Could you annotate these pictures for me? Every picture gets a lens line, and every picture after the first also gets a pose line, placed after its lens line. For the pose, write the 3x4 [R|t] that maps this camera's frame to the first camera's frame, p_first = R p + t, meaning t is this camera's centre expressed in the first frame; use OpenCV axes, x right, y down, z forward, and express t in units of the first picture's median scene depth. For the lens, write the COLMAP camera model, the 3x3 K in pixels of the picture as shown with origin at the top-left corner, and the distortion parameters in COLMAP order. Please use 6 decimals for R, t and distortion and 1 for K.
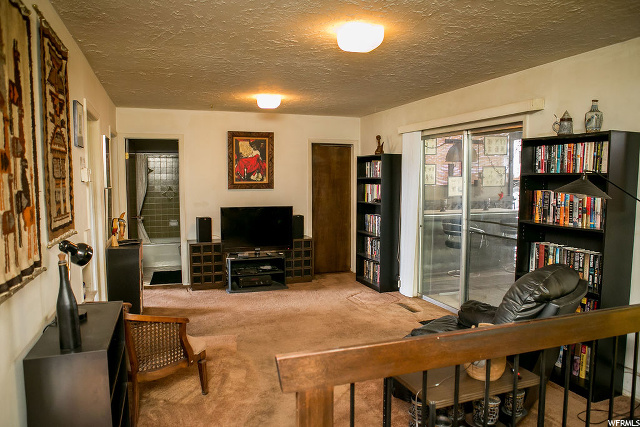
lens RADIAL K [[434.8, 0, 317.5], [0, 434.8, 213.2], [0, 0, 1]] dist [-0.073733, 0.010678]
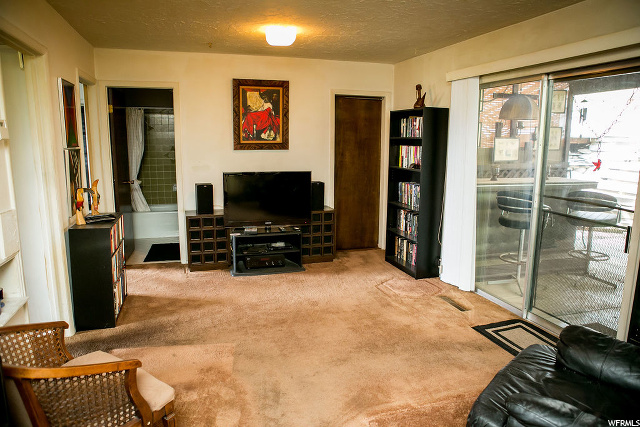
lens RADIAL K [[434.8, 0, 318.5], [0, 434.8, 212.3], [0, 0, 1]] dist [-0.073733, 0.010678]
pose [[0.998971, 0.015693, -0.042544, -0.007450], [-0.011855, 0.995959, 0.089029, -0.013441], [0.043769, -0.088433, 0.995120, 0.185634]]
